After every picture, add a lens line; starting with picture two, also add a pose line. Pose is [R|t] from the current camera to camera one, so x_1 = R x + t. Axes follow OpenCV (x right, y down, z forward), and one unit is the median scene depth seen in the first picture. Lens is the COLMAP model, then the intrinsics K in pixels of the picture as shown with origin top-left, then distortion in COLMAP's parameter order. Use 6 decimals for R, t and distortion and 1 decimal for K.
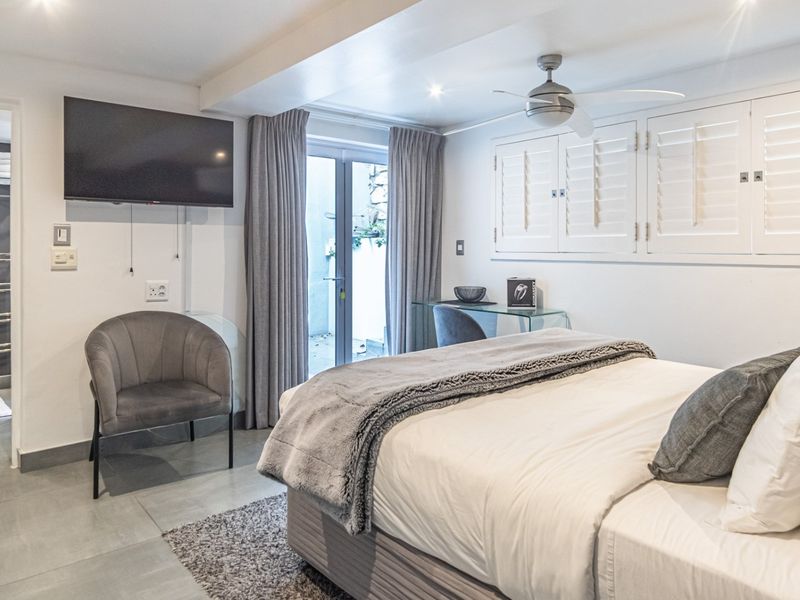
lens RADIAL K [[595.9, 0, 400.0], [0, 595.9, 300.0], [0, 0, 1]] dist [0.077291, -0.076204]
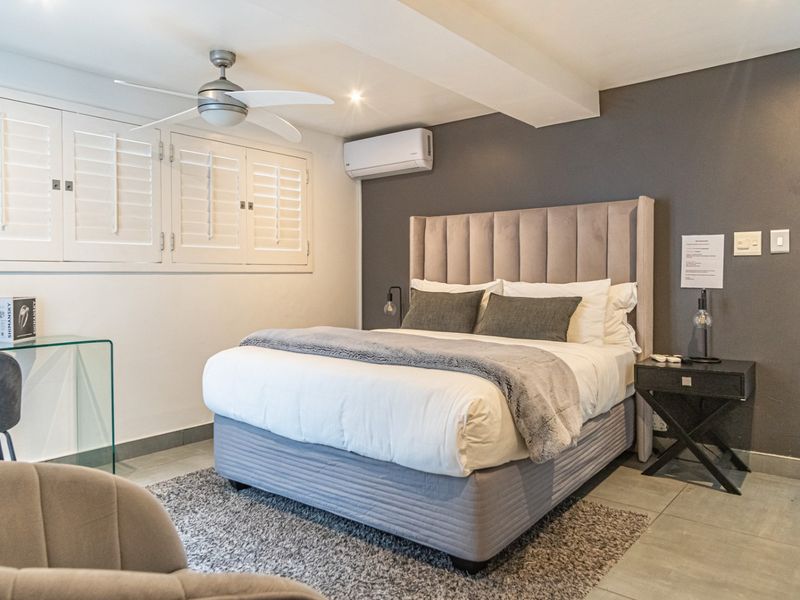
lens RADIAL K [[595.9, 0, 400.0], [0, 595.9, 300.0], [0, 0, 1]] dist [0.077291, -0.076204]
pose [[-0.194601, -0.067724, 0.978542, -0.676011], [0.063748, 0.994631, 0.081515, -0.073836], [-0.978809, 0.078243, -0.189239, 0.820149]]
